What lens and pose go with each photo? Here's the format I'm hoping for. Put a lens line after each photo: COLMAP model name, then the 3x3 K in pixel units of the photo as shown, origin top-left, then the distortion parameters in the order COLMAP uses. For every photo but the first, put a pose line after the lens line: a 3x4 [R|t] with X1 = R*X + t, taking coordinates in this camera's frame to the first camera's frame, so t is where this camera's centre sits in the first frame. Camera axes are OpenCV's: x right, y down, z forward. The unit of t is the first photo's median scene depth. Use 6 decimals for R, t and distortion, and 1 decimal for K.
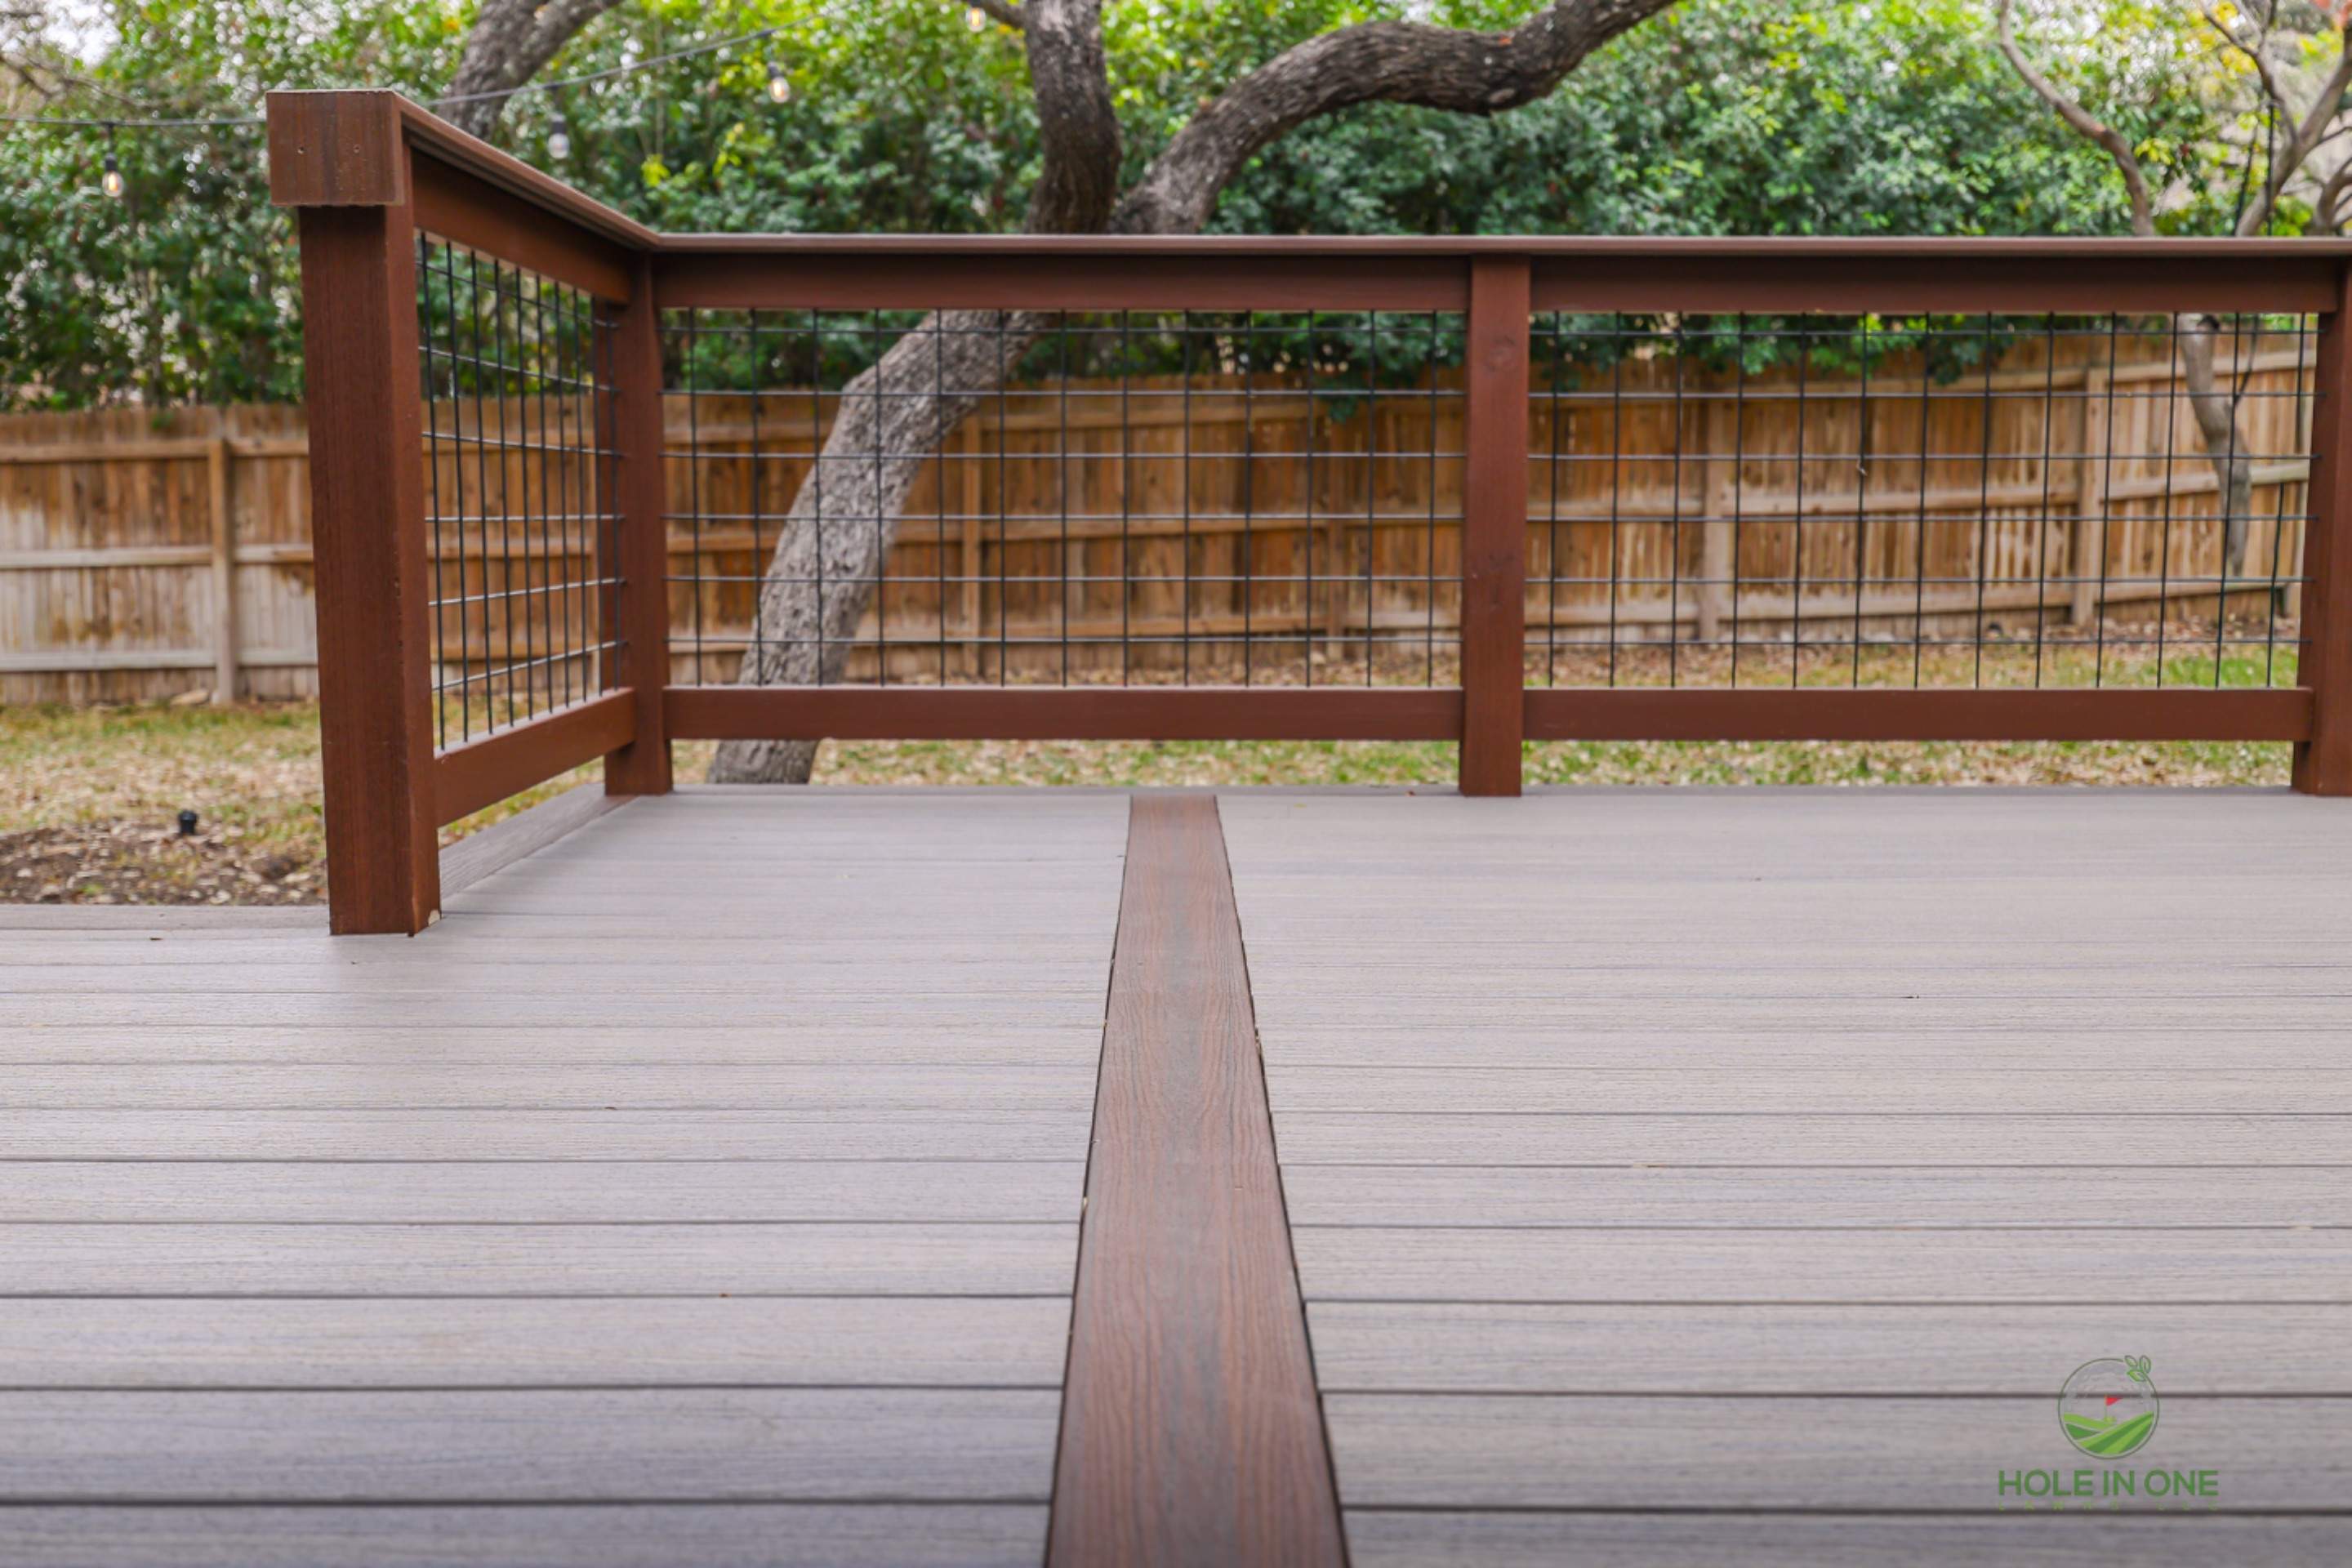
lens RADIAL K [[2314.8, 0, 1158.7], [0, 2314.8, 768.1], [0, 0, 1]] dist [0.016758, 0.000000]
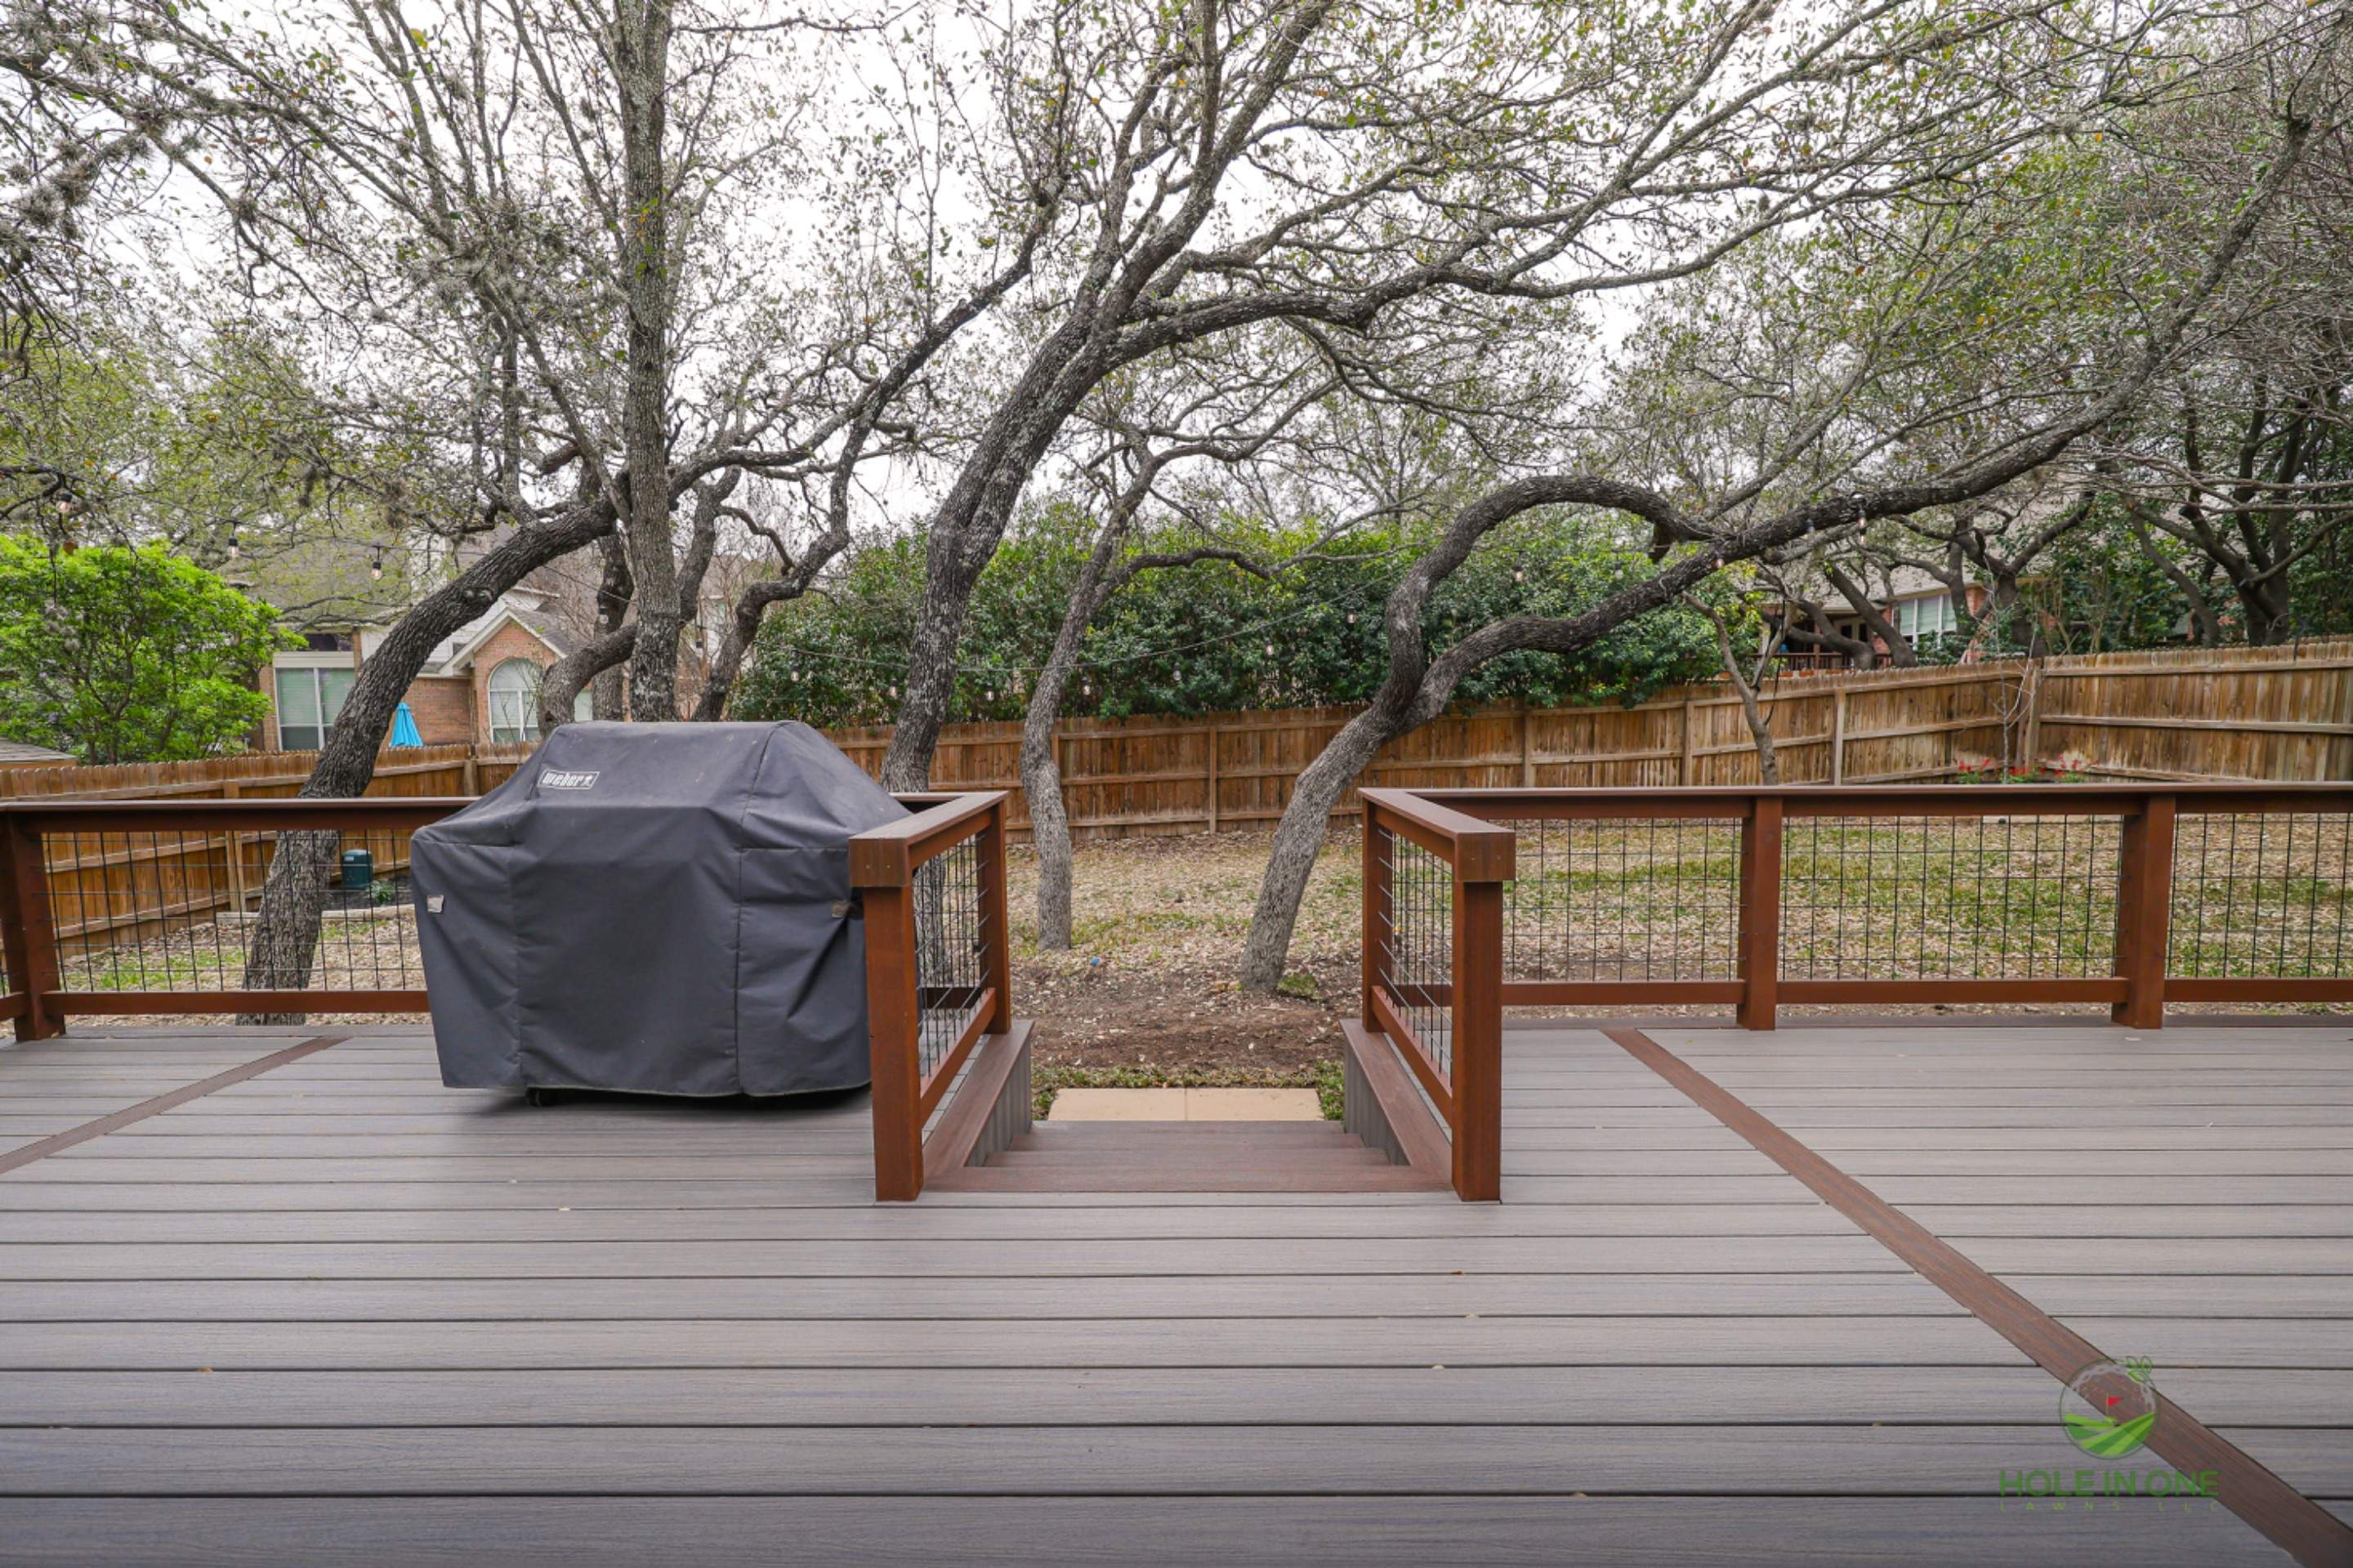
lens RADIAL K [[964.6, 0, 1166.5], [0, 964.6, 791.2], [0, 0, 1]] dist [0.003105, 0.000465]
pose [[0.999740, -0.009023, -0.020919, -0.110373], [0.008296, 0.999366, -0.034618, -0.052111], [0.021218, 0.034435, 0.999182, 0.012752]]
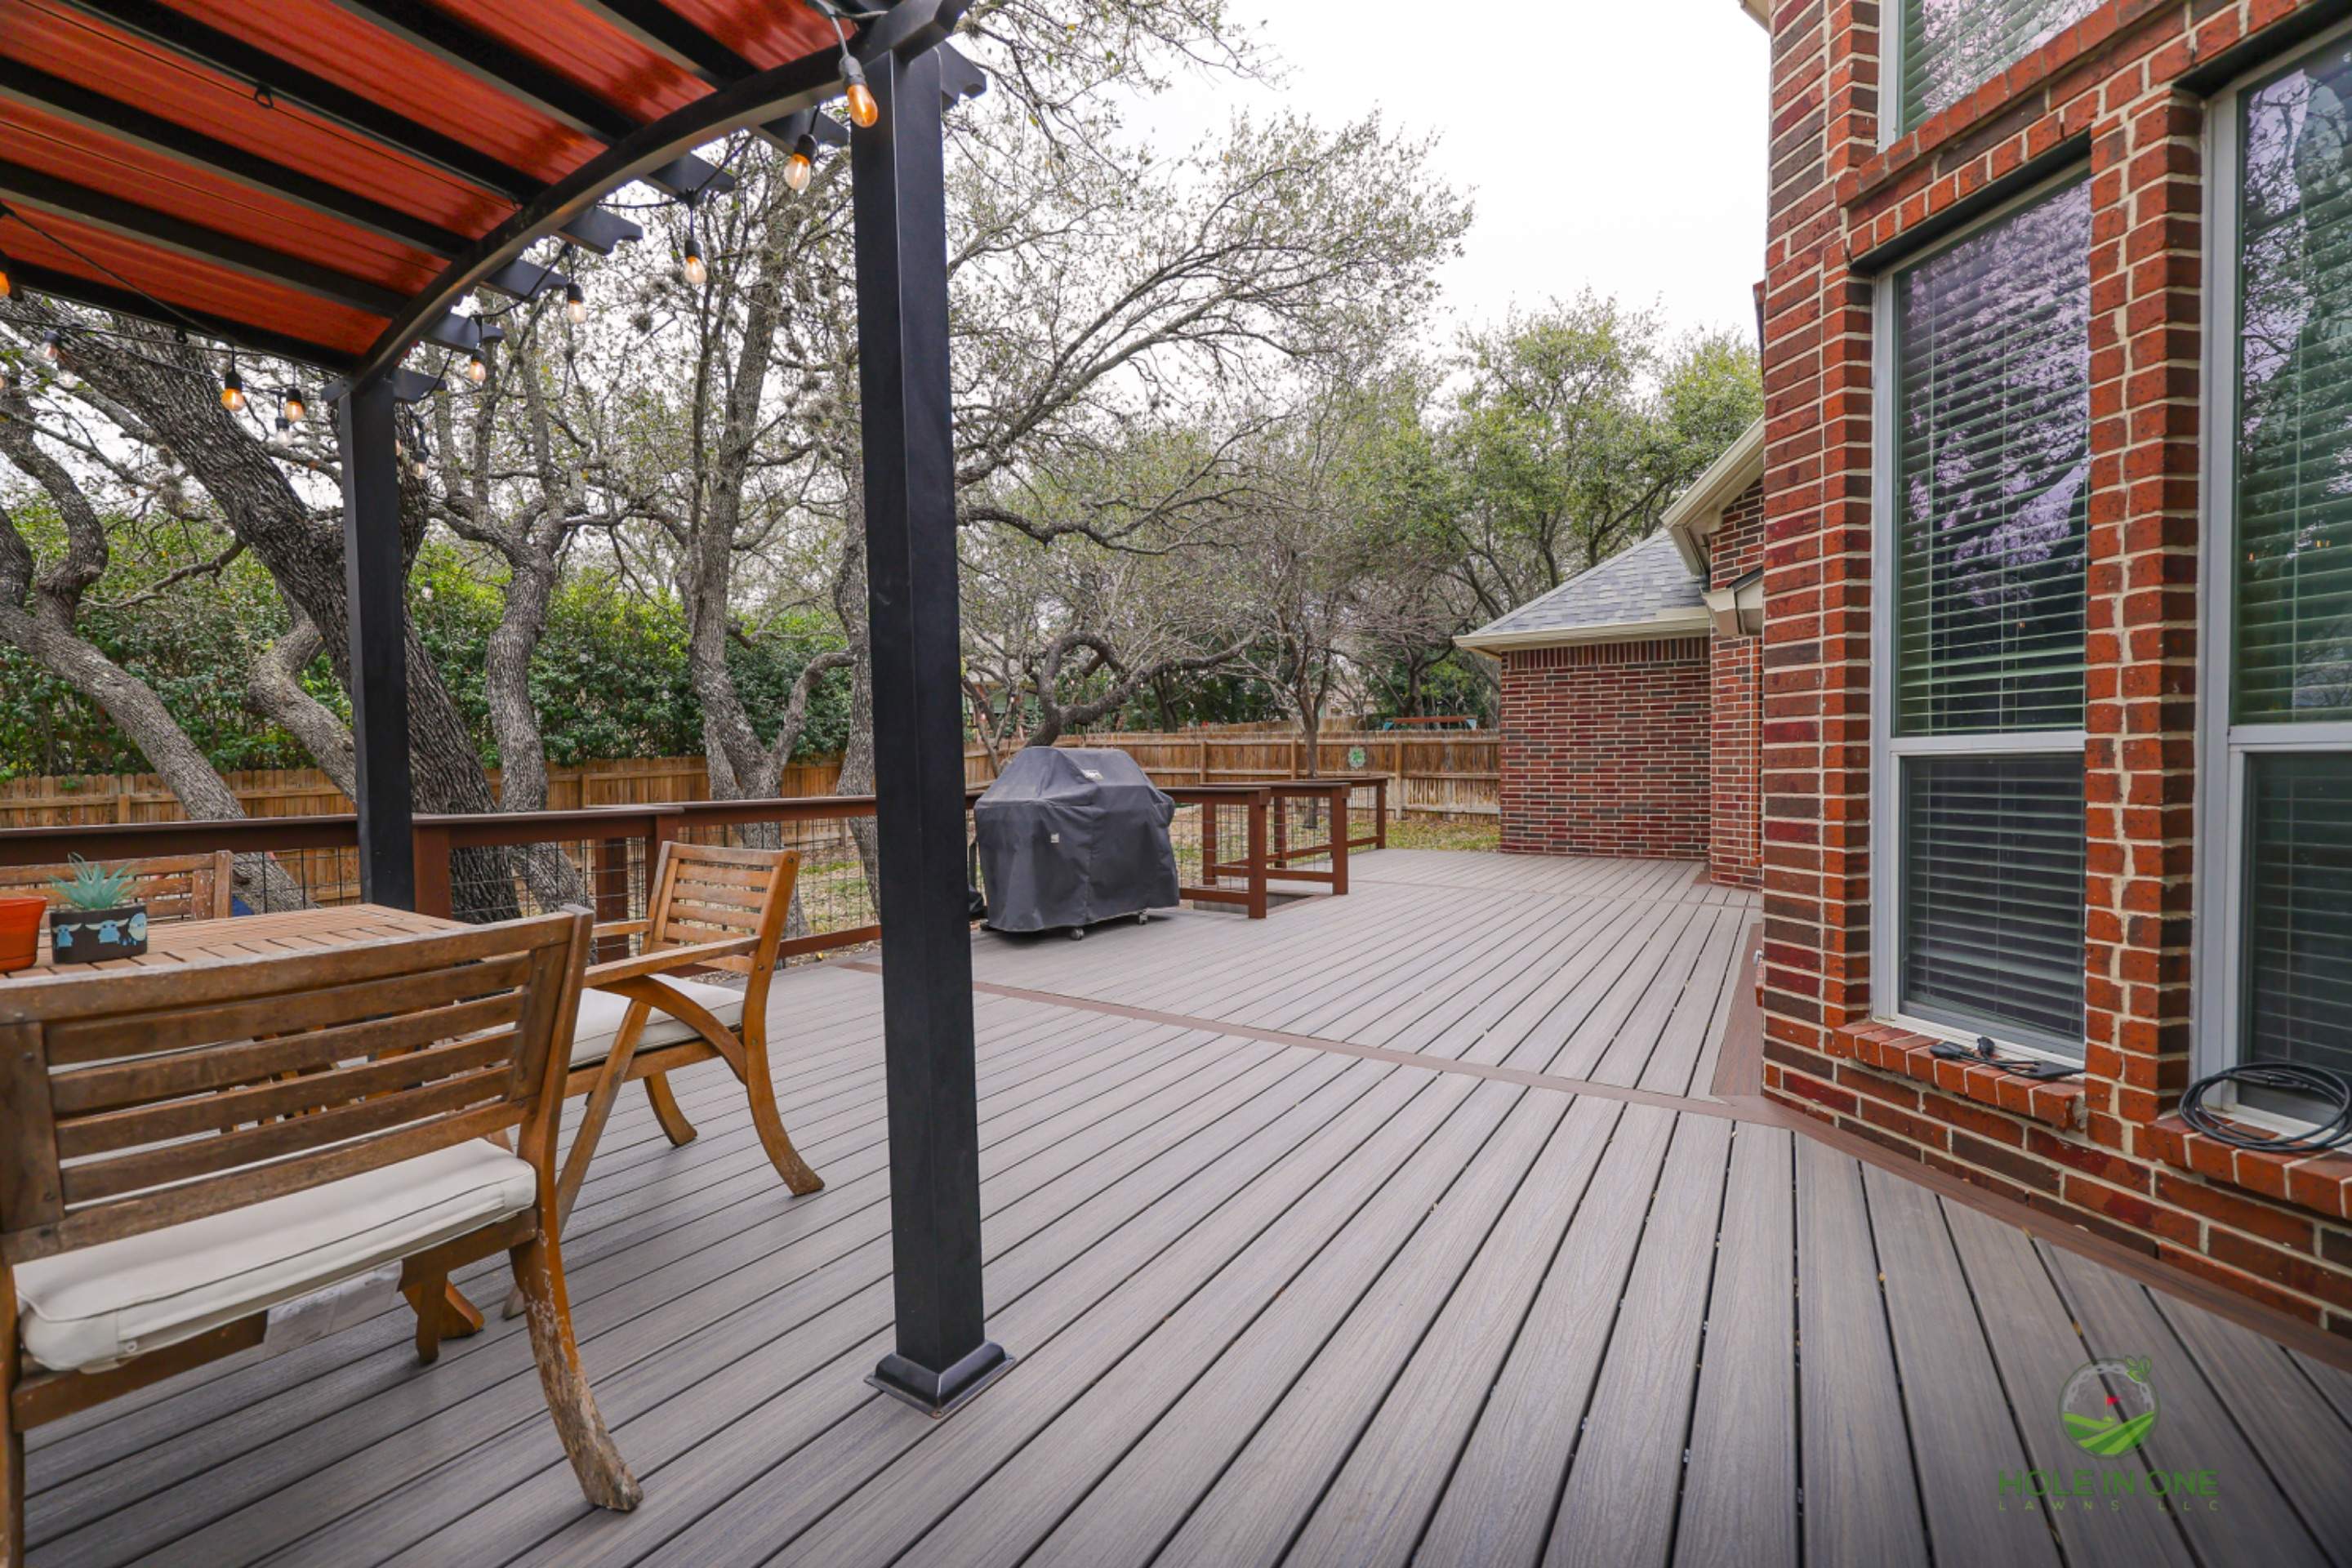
lens RADIAL K [[964.2, 0, 1168.0], [0, 964.2, 792.3], [0, 0, 1]] dist [0.003105, 0.000465]
pose [[0.549859, -0.027396, 0.834808, -0.586165], [0.102975, 0.994061, -0.035204, -0.036305], [-0.828885, 0.105322, 0.549415, -0.044038]]
